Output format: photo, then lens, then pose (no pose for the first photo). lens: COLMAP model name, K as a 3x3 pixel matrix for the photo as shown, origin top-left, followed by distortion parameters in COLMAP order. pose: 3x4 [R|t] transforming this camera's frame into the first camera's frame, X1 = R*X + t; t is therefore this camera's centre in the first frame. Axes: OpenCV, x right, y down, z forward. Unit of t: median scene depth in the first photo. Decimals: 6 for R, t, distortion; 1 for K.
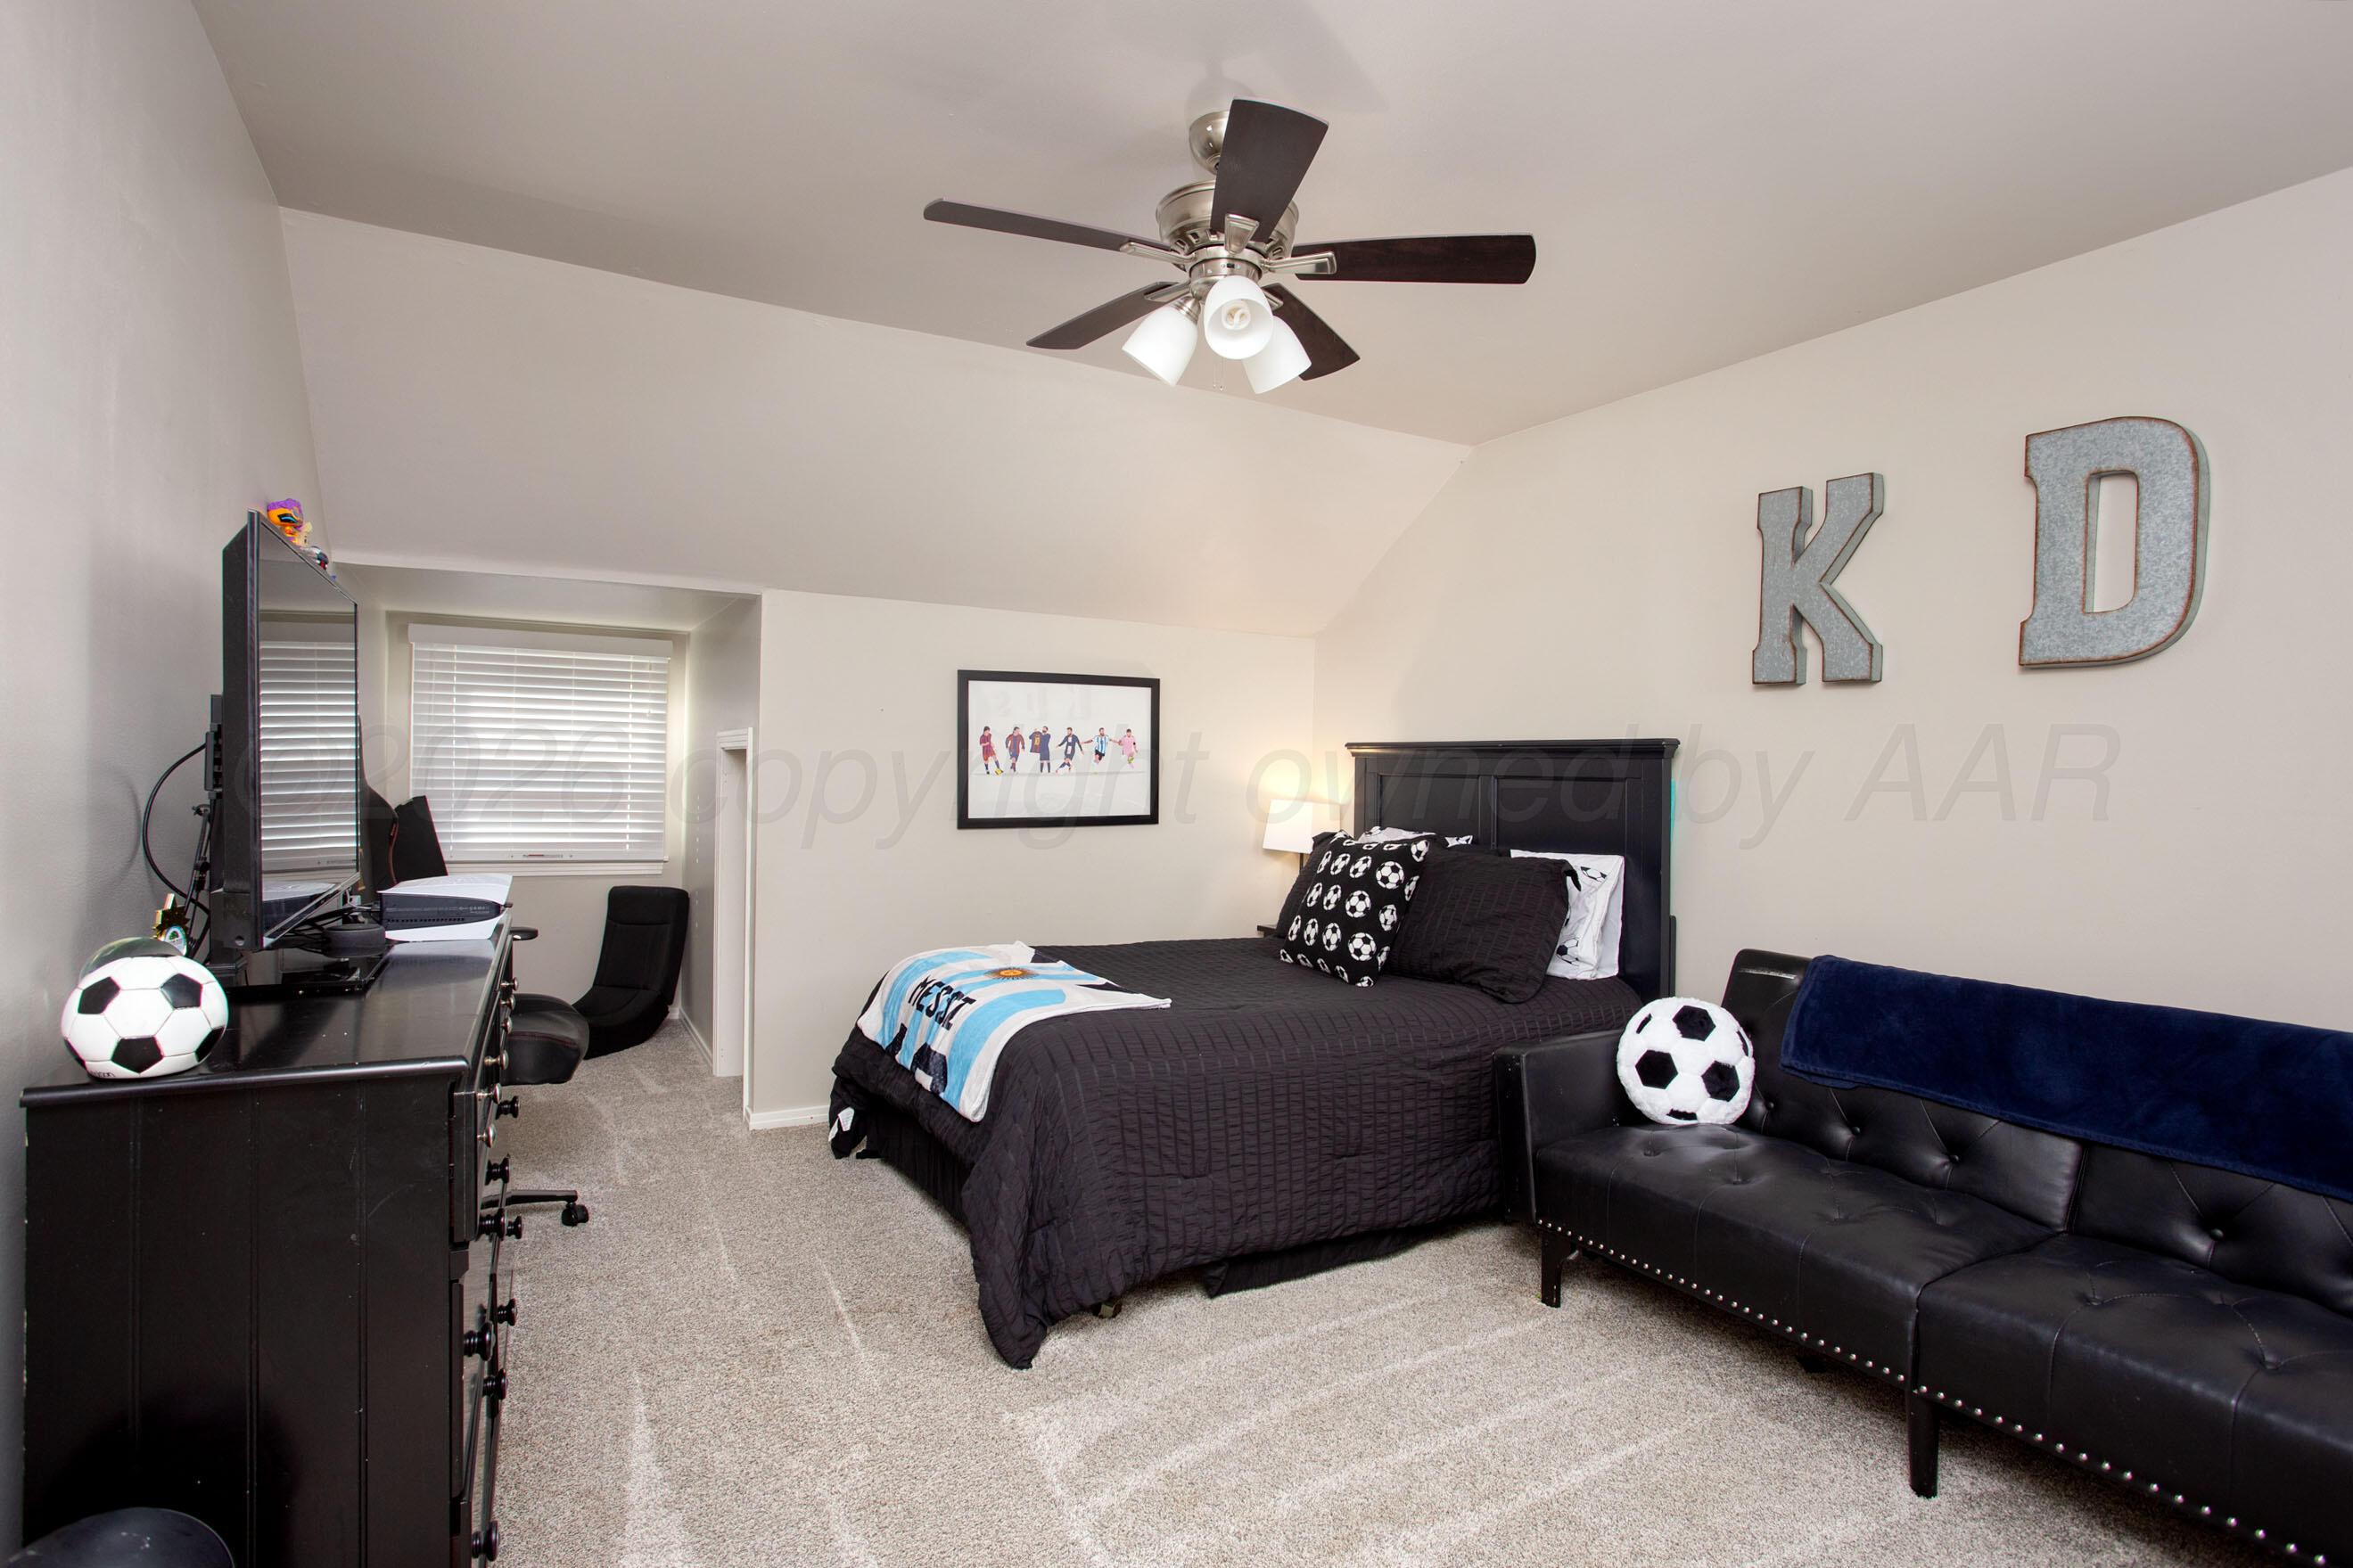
lens RADIAL K [[1205.9, 0, 1116.7], [0, 1205.9, 777.1], [0, 0, 1]] dist [-0.000005, -0.000121]
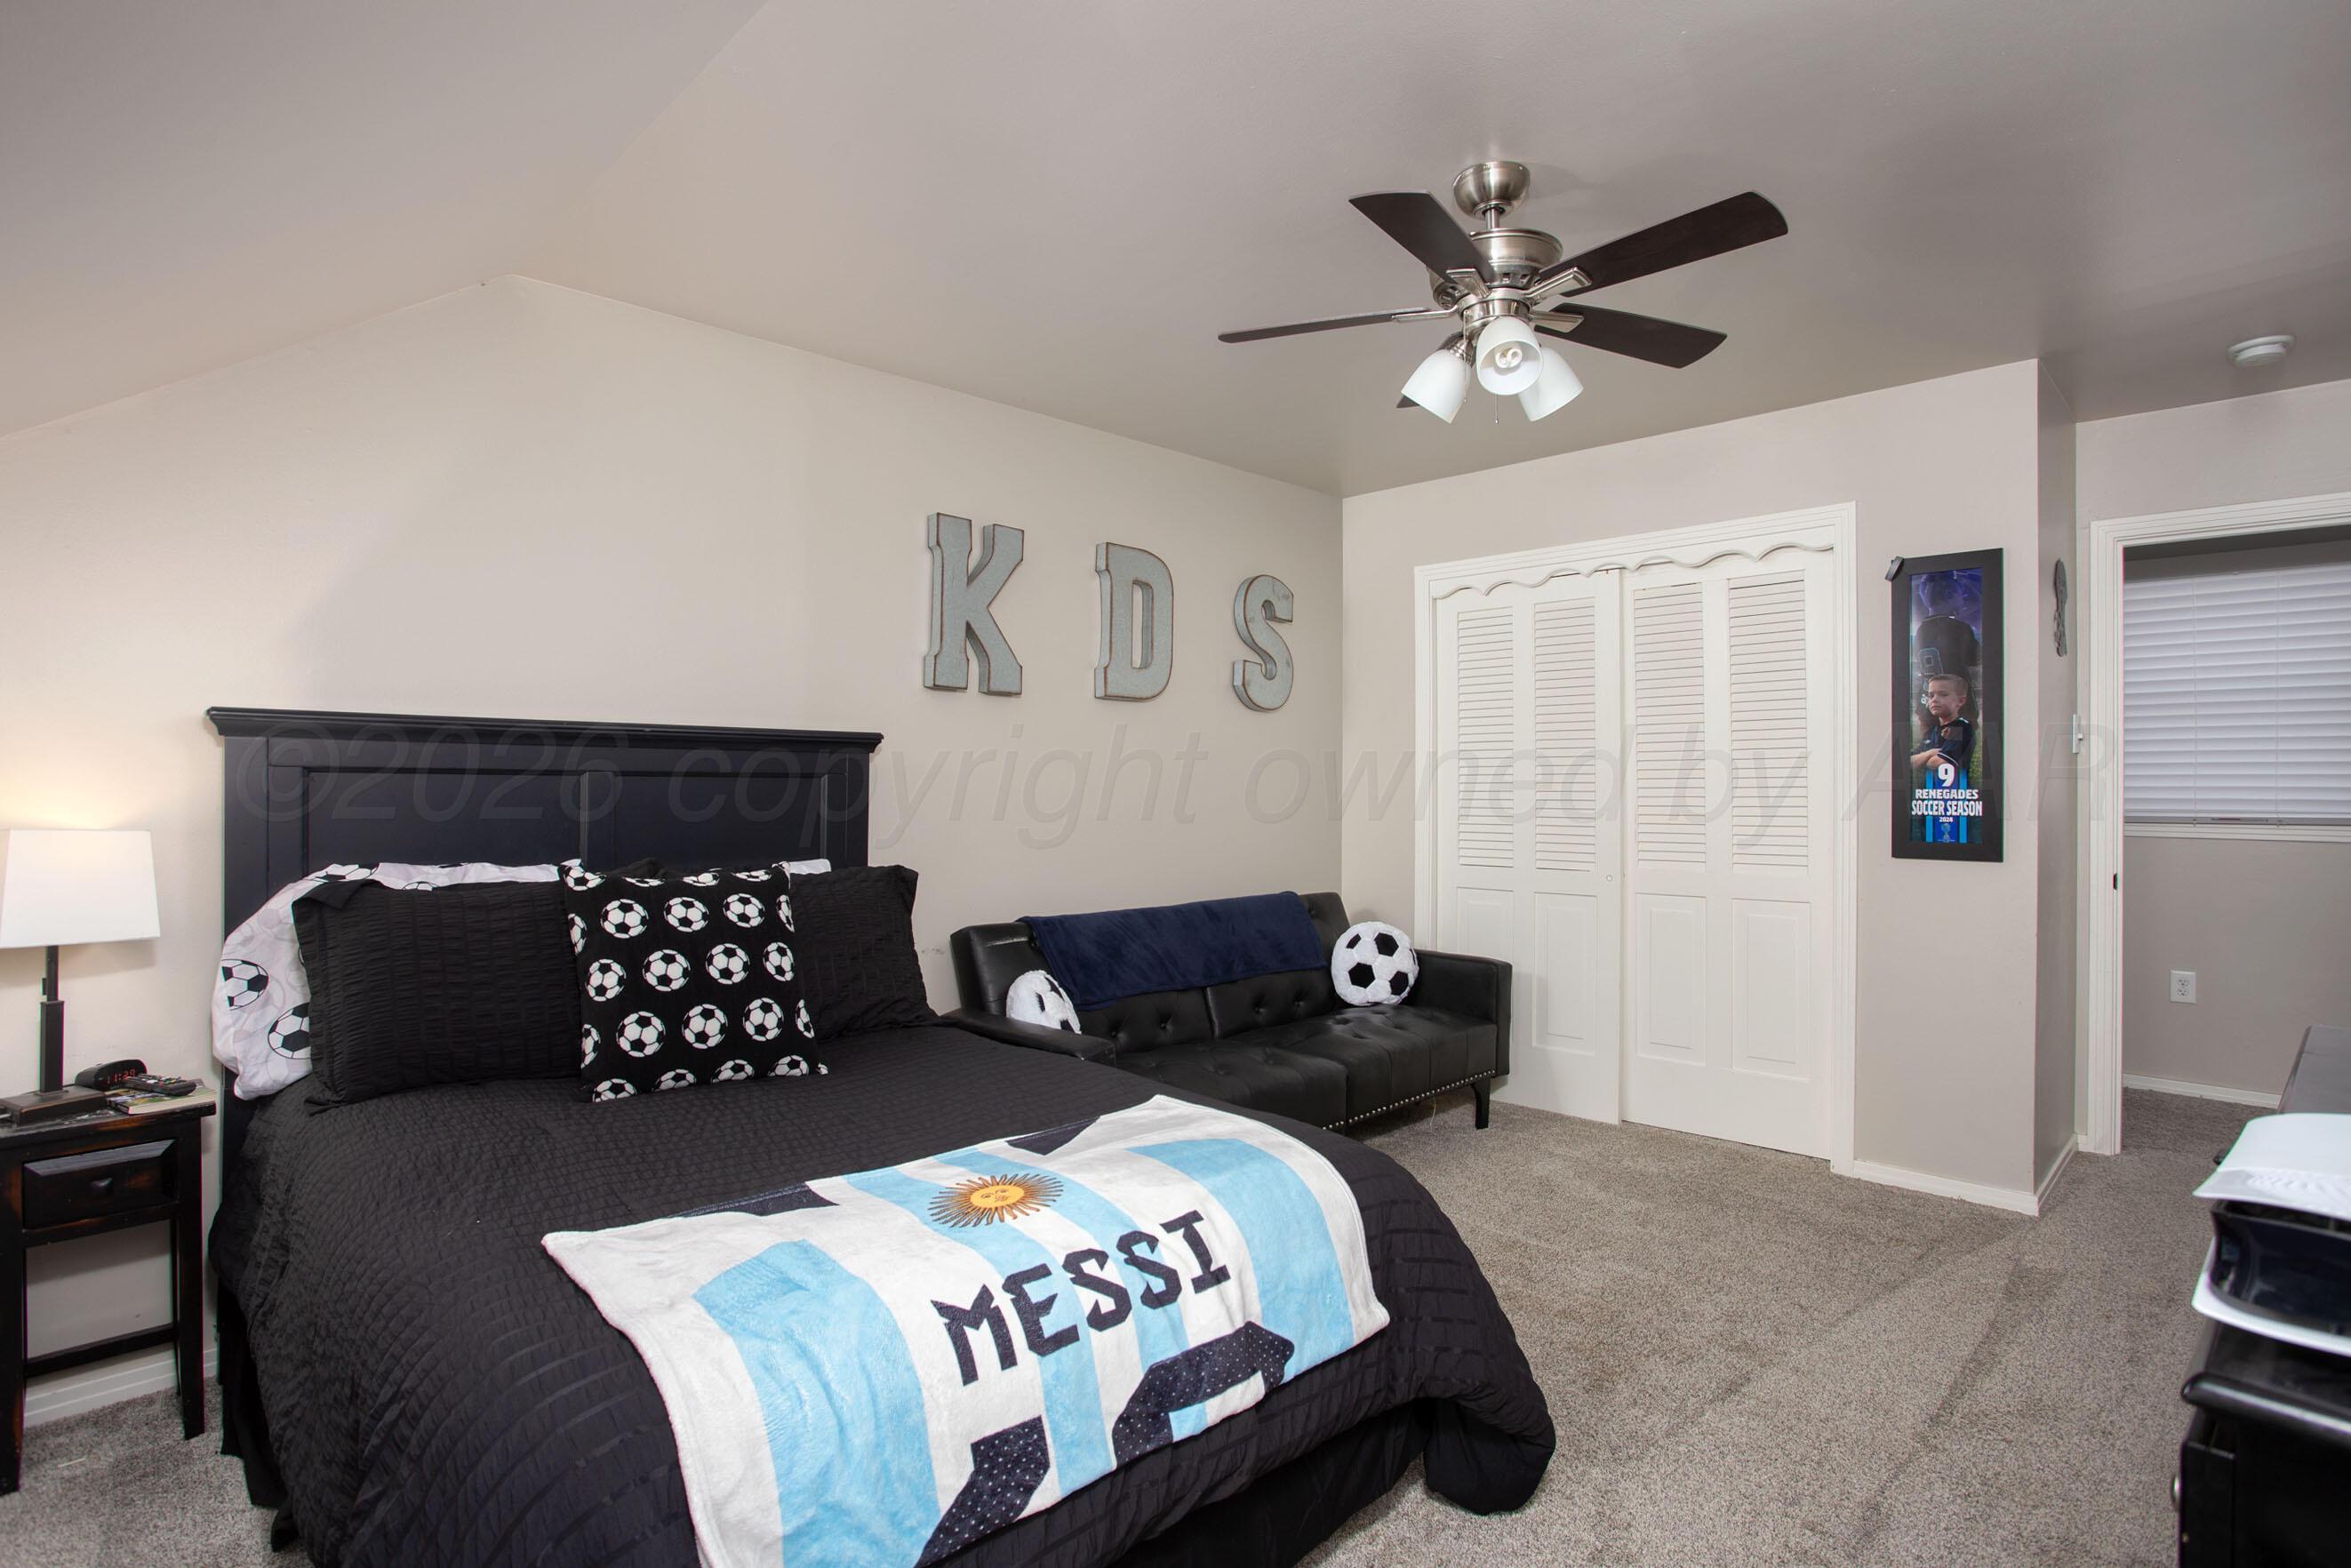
lens RADIAL K [[1205.0, 0, 1115.8], [0, 1205.0, 777.2], [0, 0, 1]] dist [-0.000005, -0.000121]
pose [[-0.247973, -0.026525, 0.968404, -0.614123], [-0.004754, 0.999646, 0.026164, -0.023479], [-0.968755, 0.001884, -0.248011, 1.146918]]
